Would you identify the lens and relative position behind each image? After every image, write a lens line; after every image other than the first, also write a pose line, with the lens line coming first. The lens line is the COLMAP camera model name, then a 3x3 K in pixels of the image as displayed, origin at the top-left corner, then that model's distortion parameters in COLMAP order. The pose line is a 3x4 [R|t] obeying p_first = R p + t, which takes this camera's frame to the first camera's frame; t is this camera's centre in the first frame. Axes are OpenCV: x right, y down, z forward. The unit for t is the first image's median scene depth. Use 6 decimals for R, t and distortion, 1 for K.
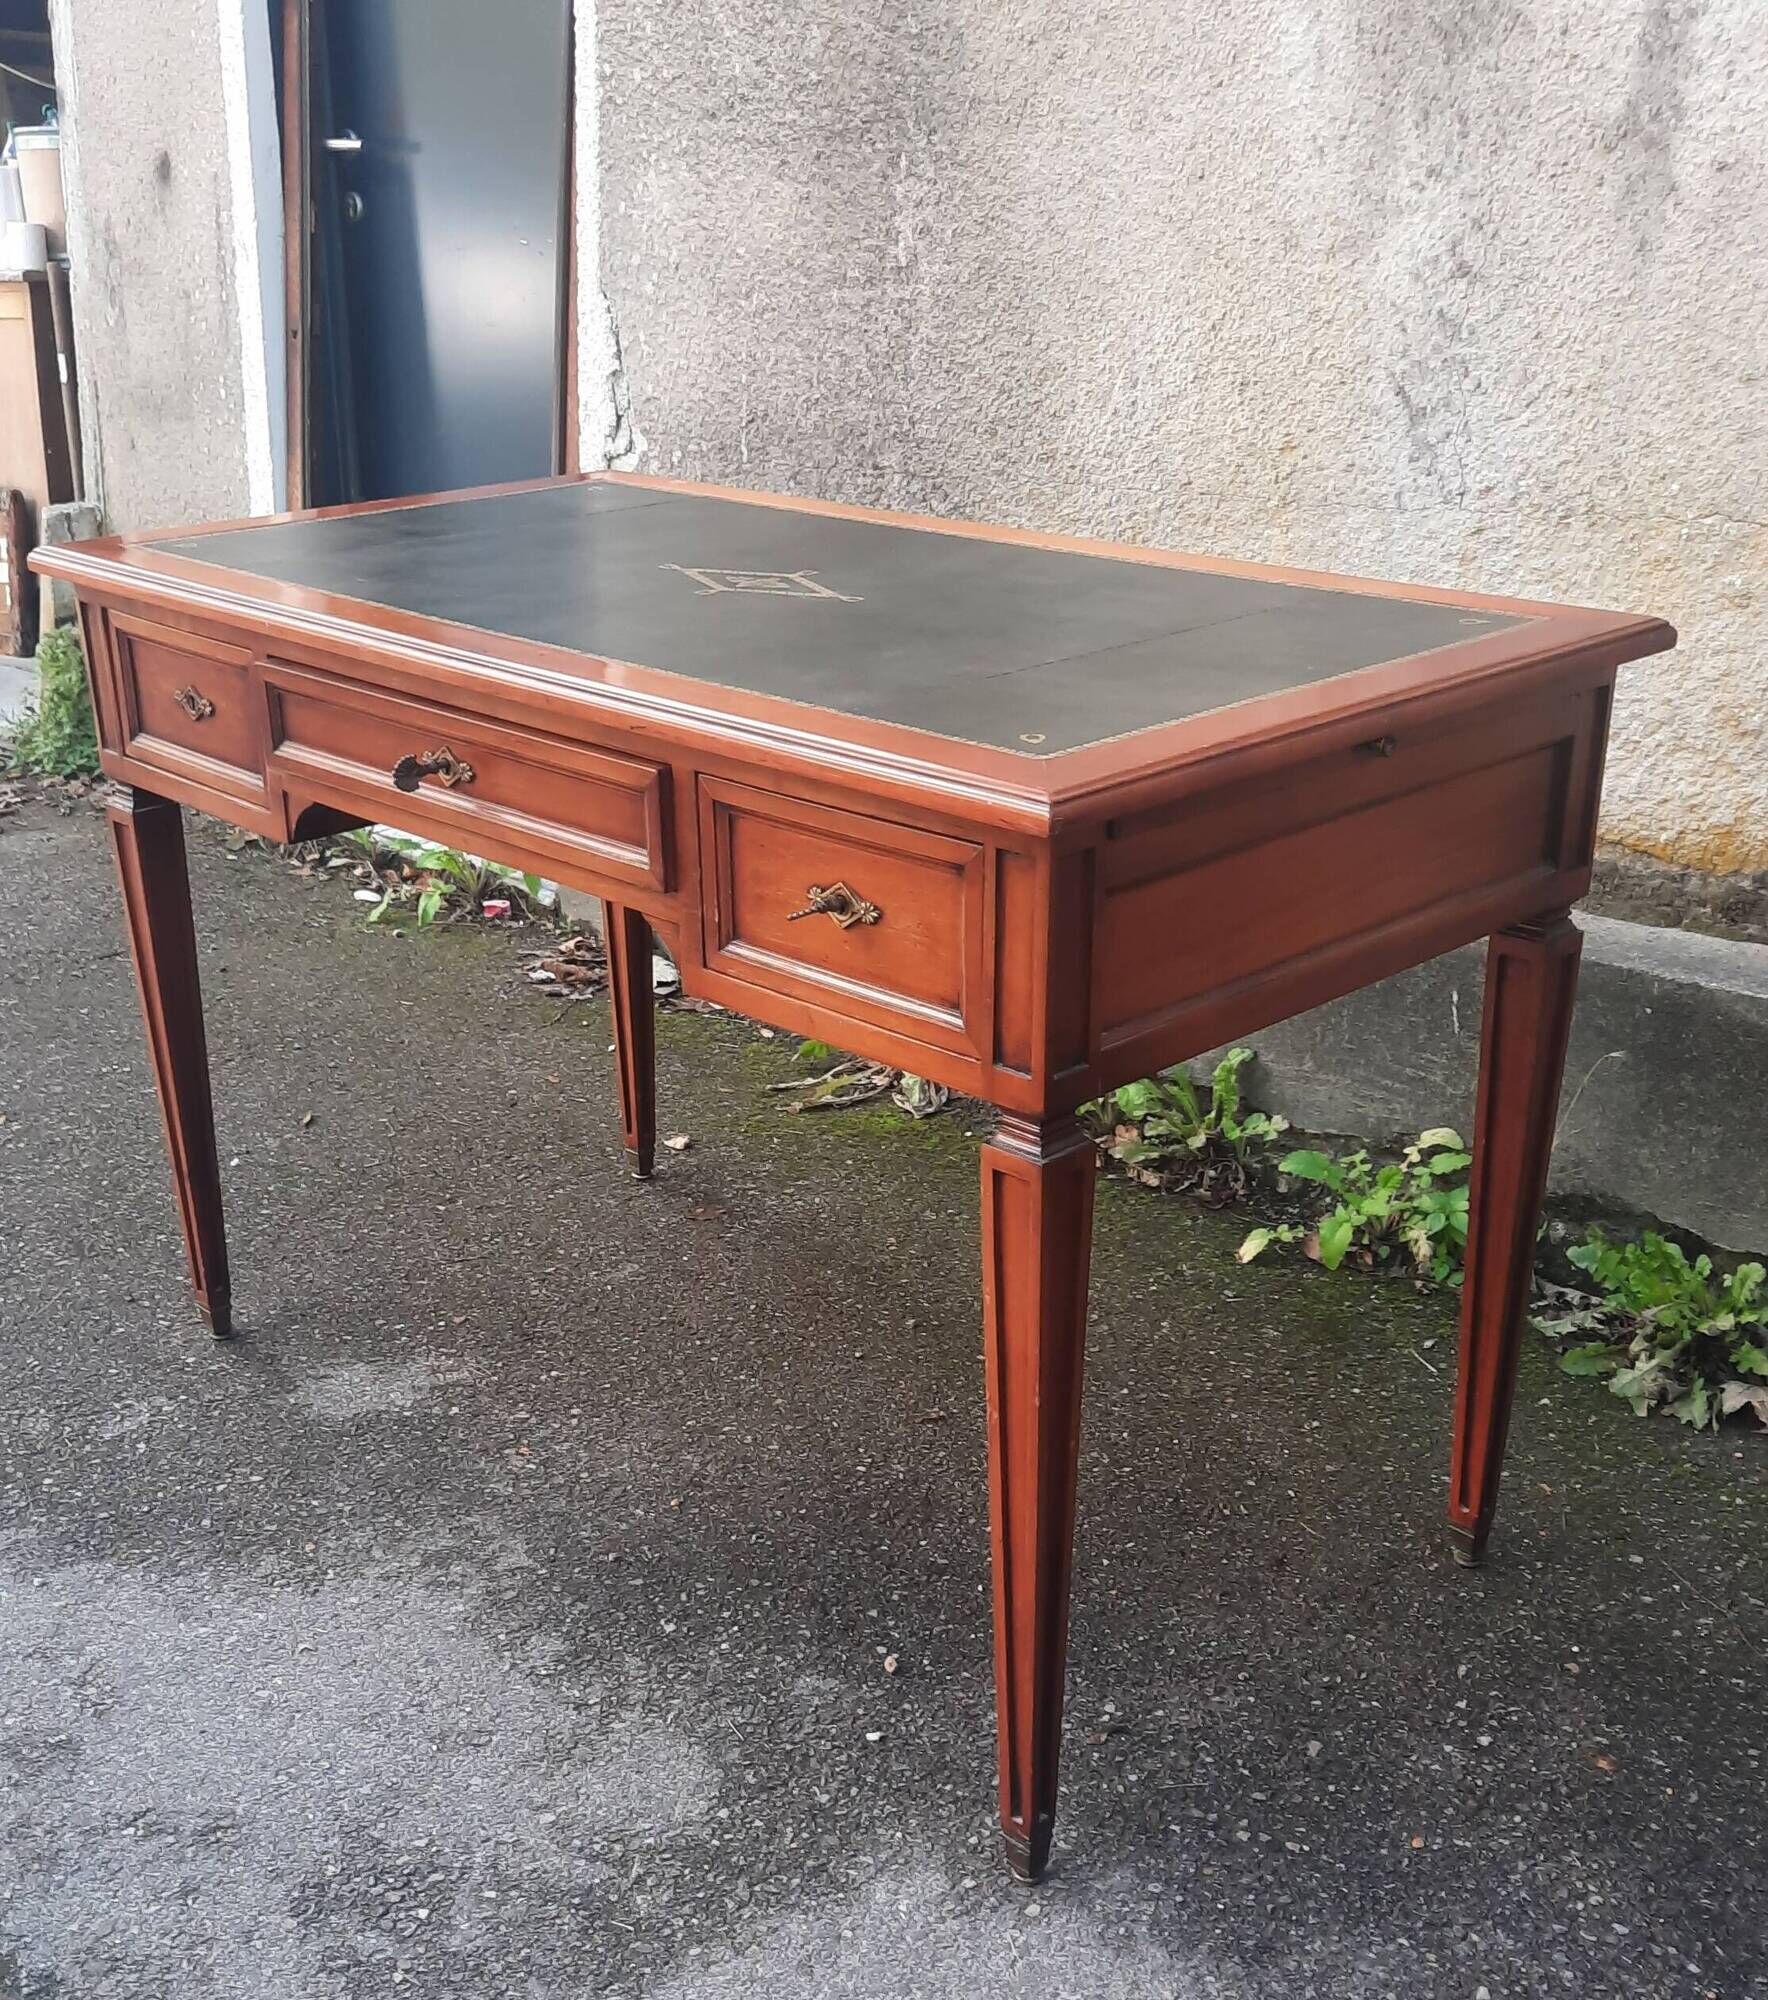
lens RADIAL K [[2454.2, 0, 691.4], [0, 2454.2, 1141.0], [0, 0, 1]] dist [0.029473, 0.000000]
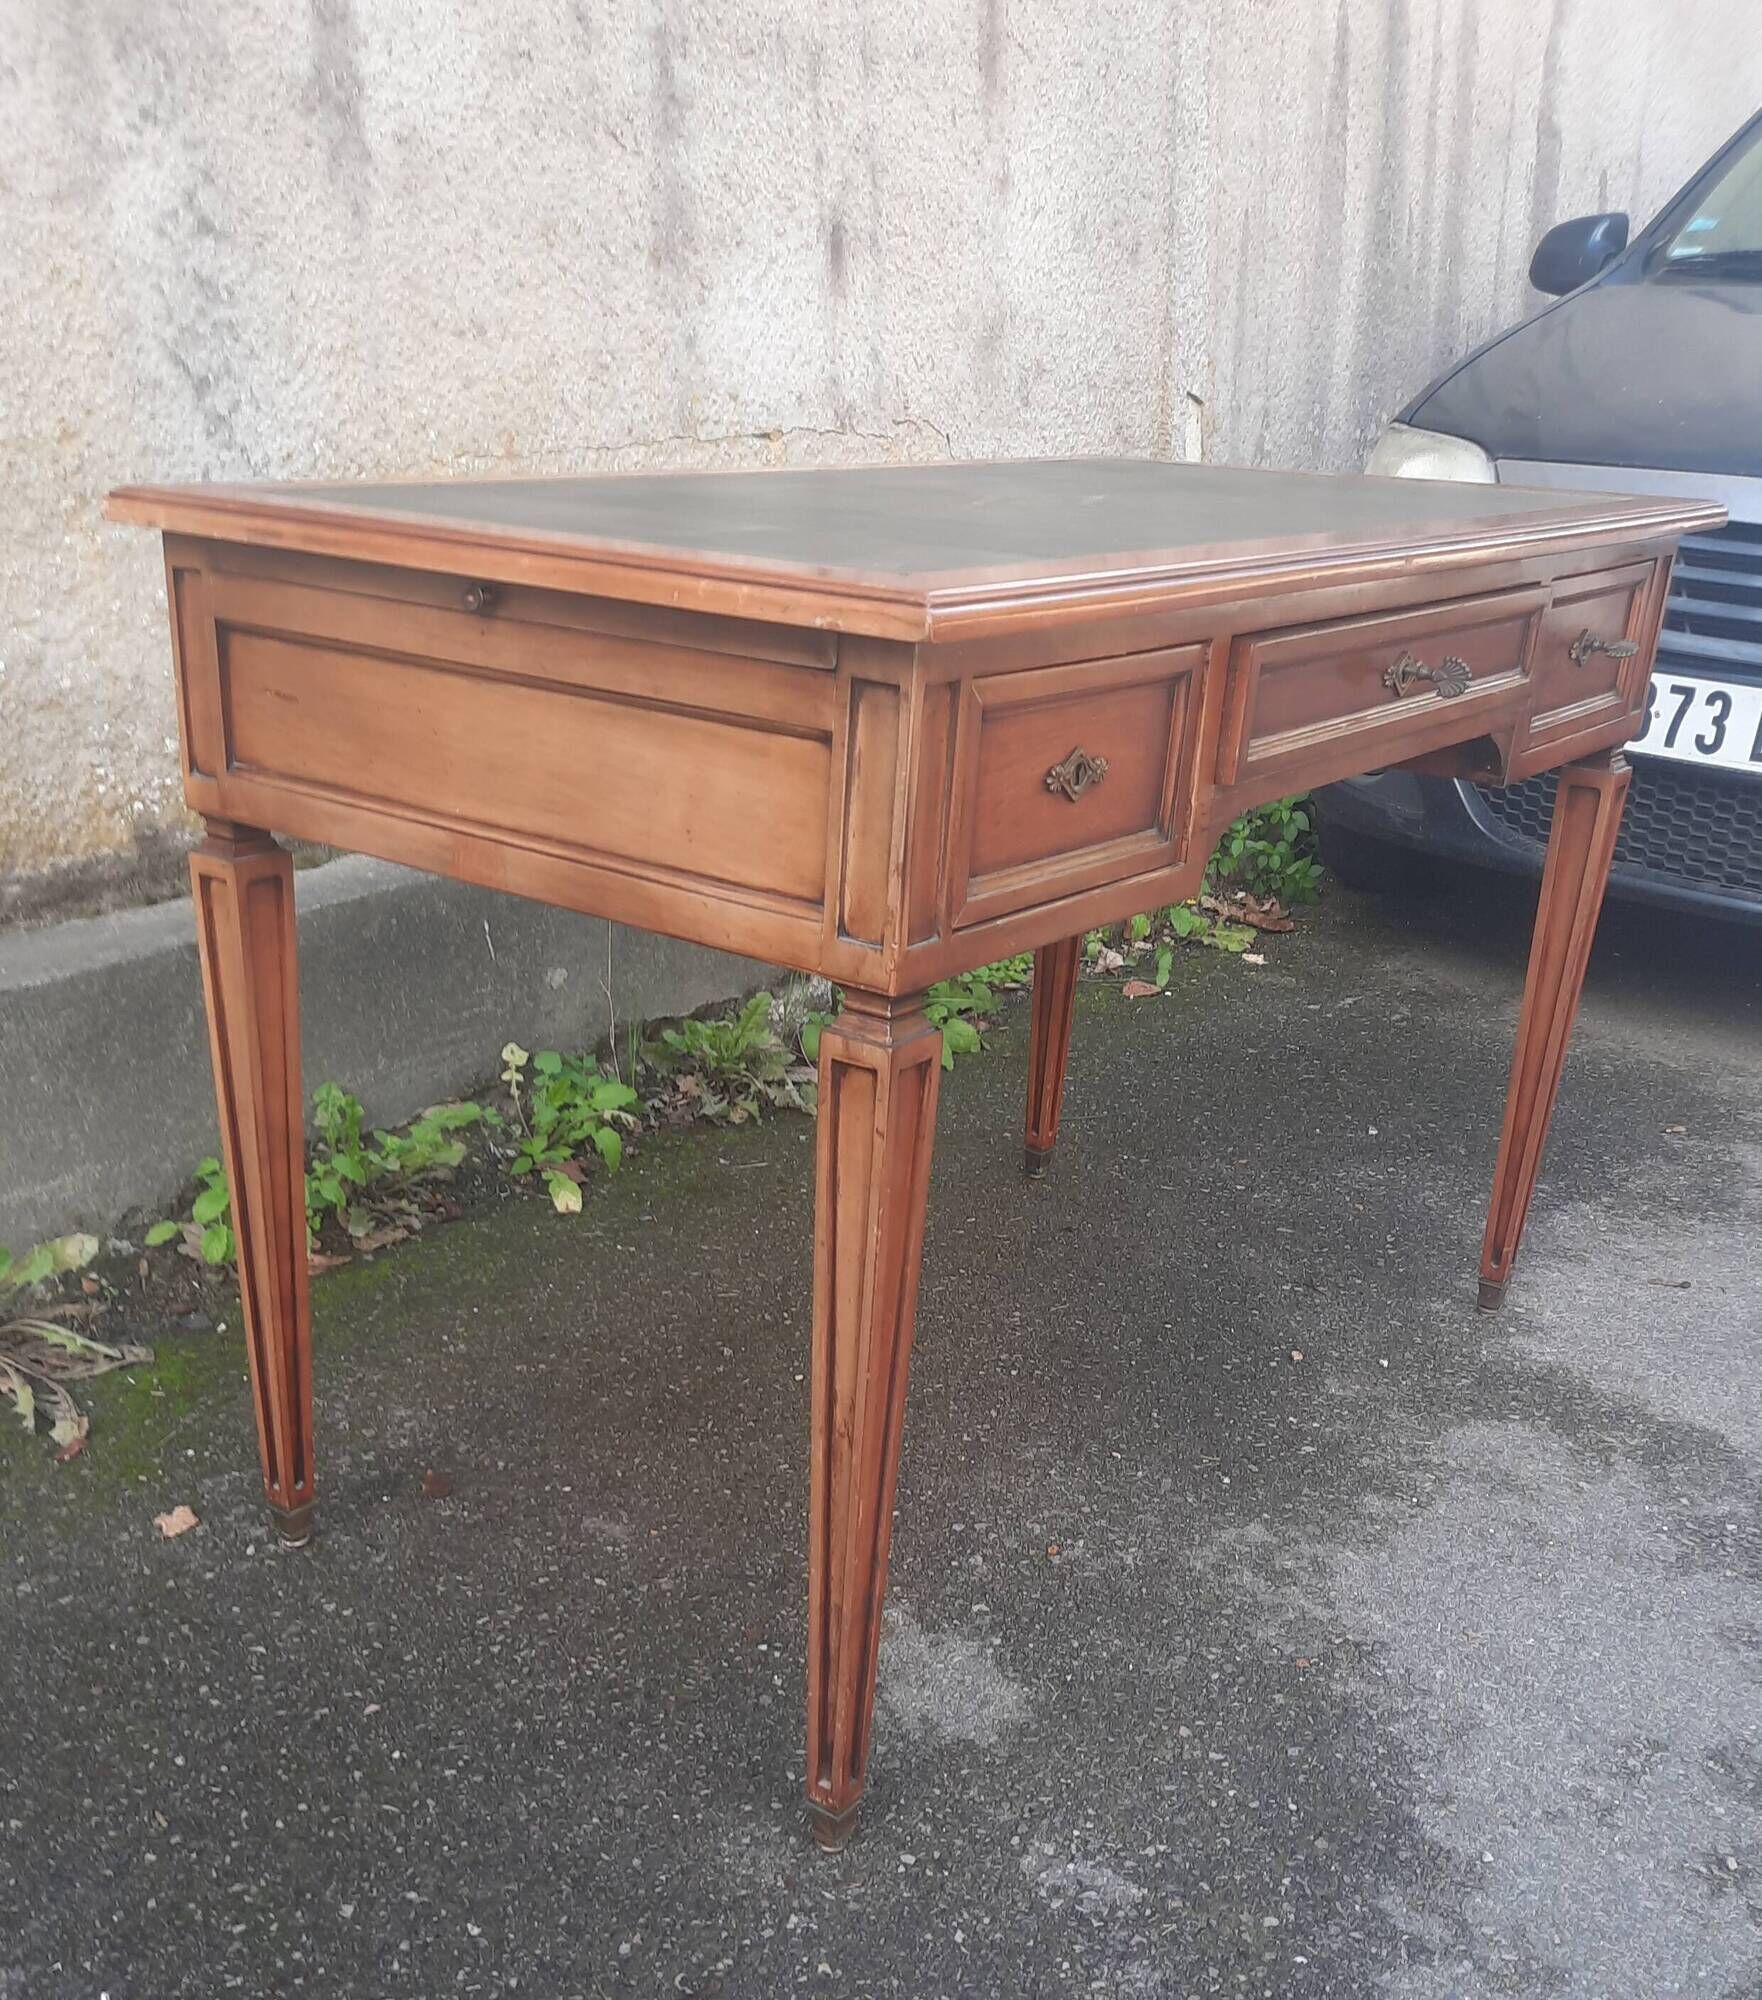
lens RADIAL K [[2148.8, 0, 888.9], [0, 2148.8, 1280.8], [0, 0, 1]] dist [0.021082, 0.000000]
pose [[-0.234394, -0.378603, 0.895388, -0.639287], [0.345103, 0.828653, 0.440726, -0.284105], [-0.908826, 0.412304, -0.063574, 0.955141]]
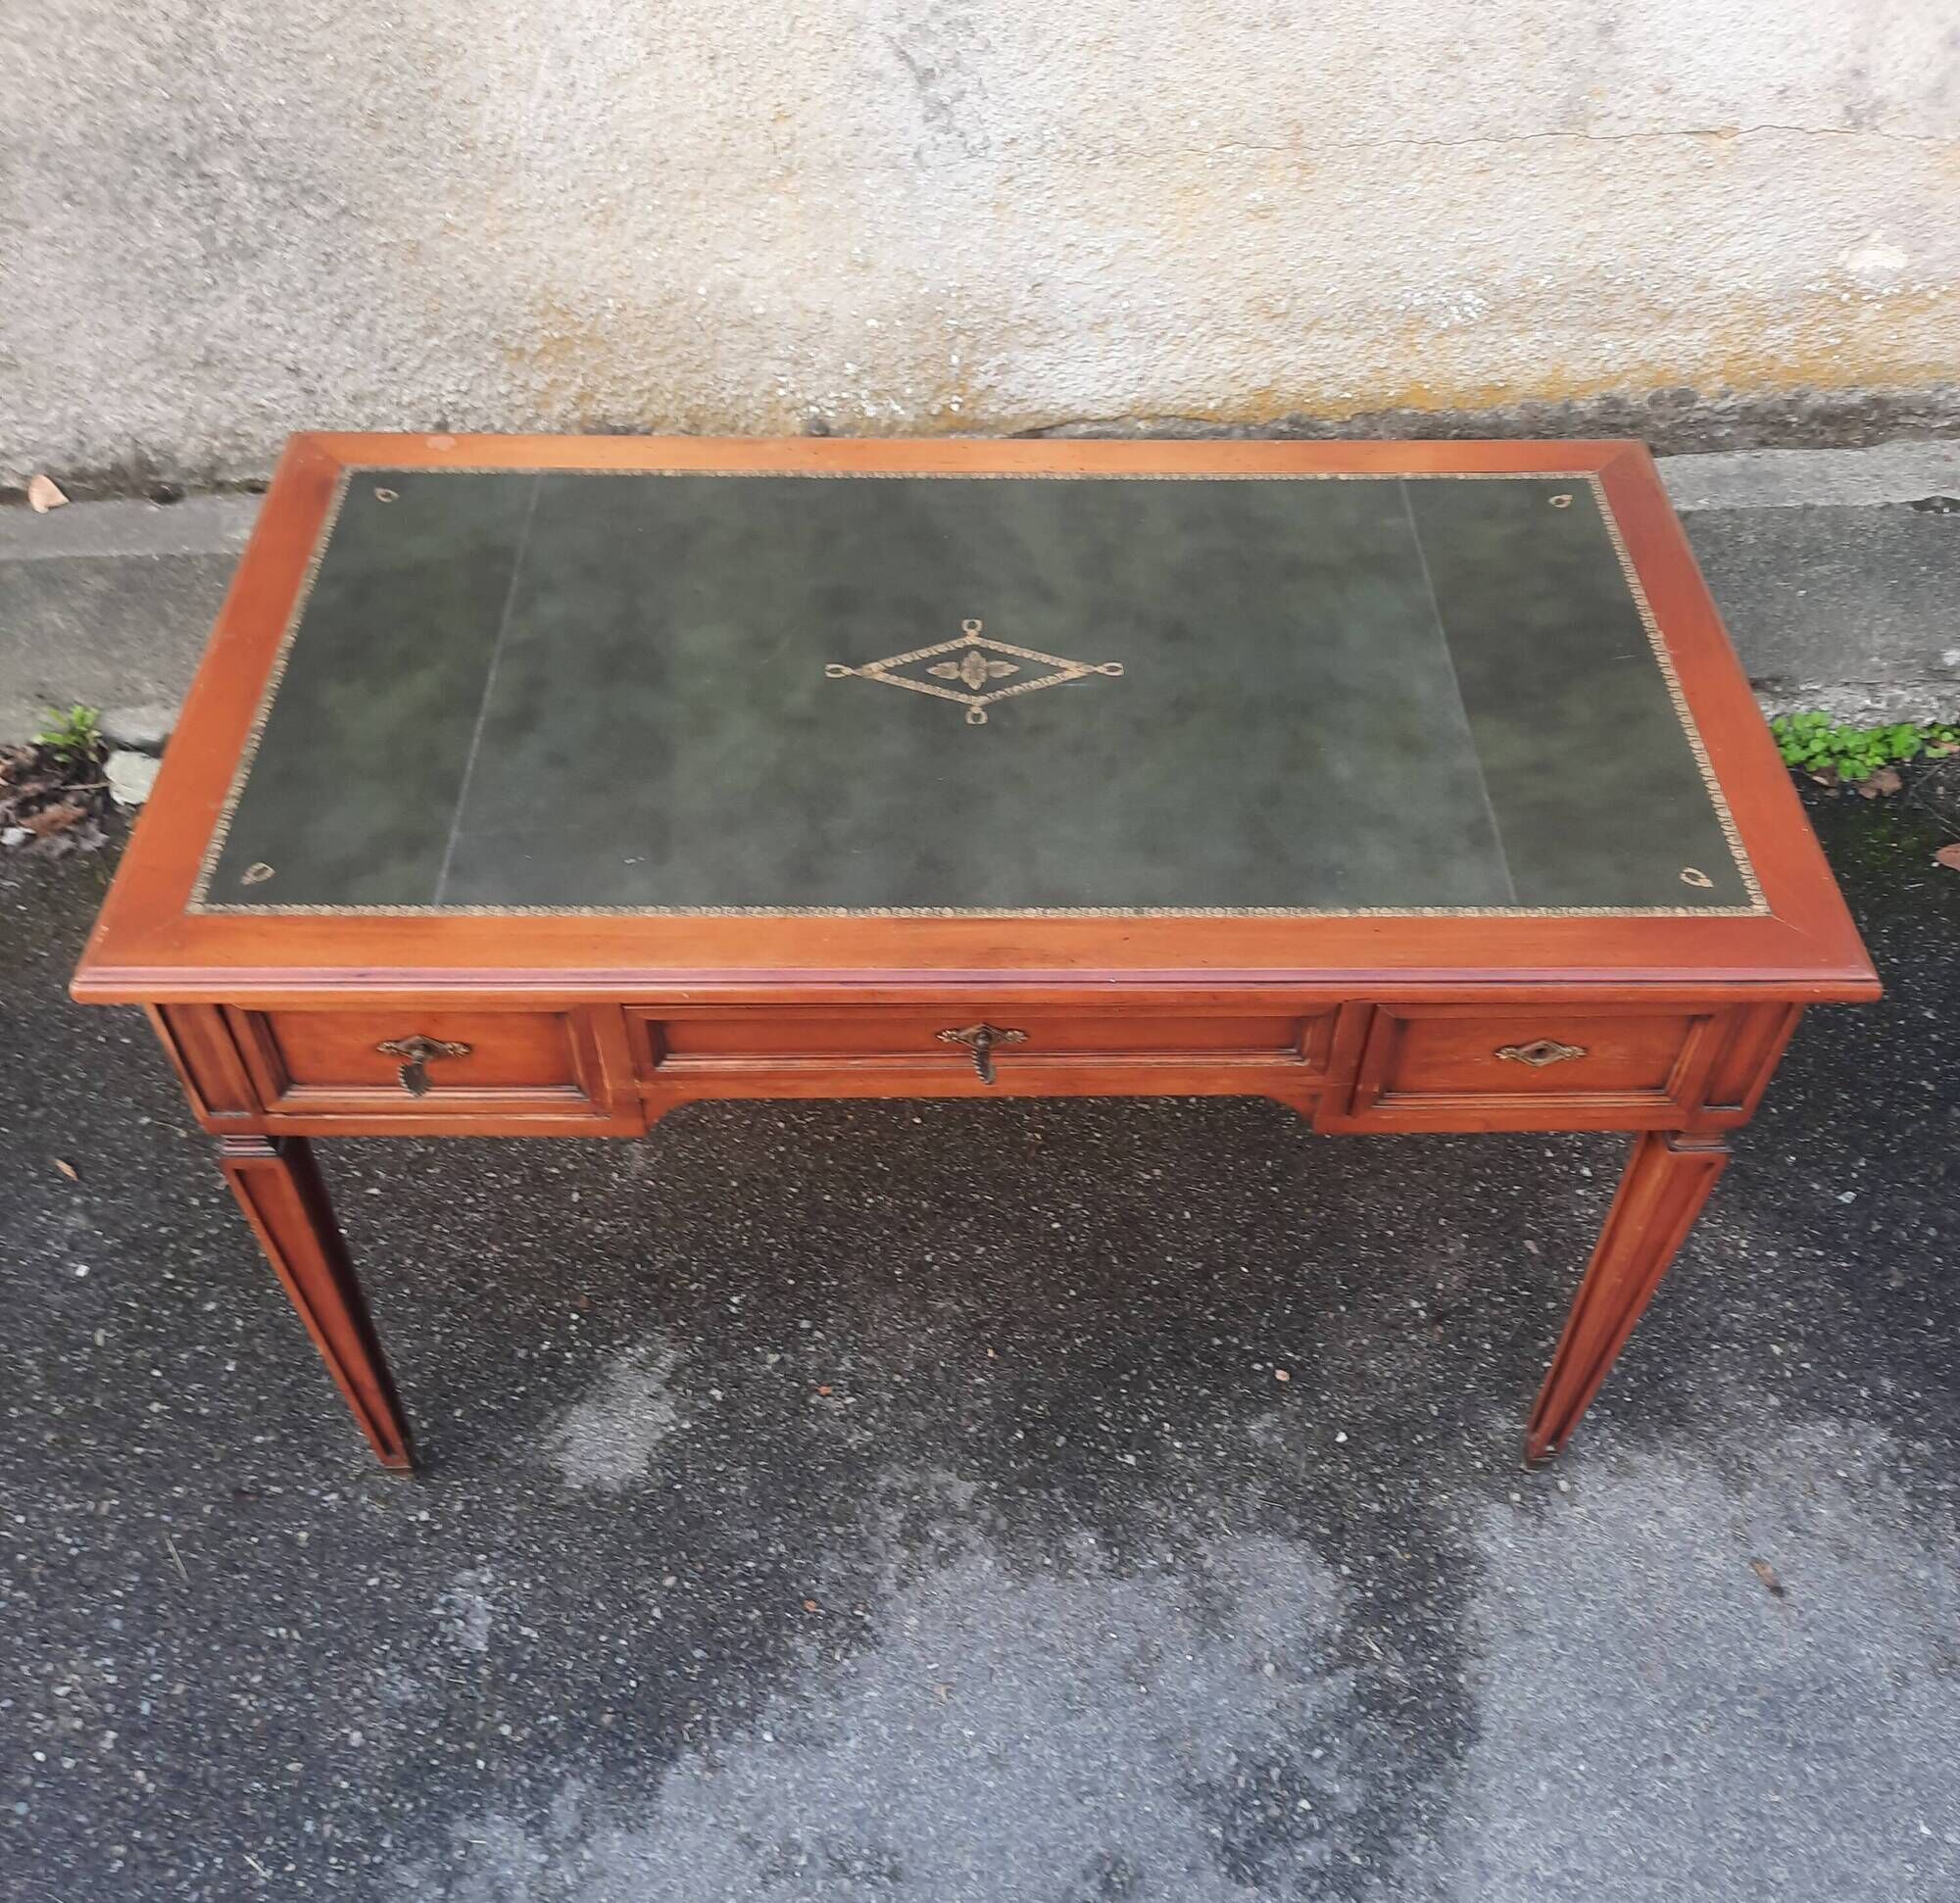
lens RADIAL K [[2021.9, 0, 995.2], [0, 2021.9, 1039.3], [0, 0, 1]] dist [0.017568, 0.000000]
pose [[0.629342, -0.564672, 0.533924, -0.373262], [0.270659, 0.803296, 0.530527, -0.414345], [-0.728473, -0.189371, 0.658381, 0.338544]]
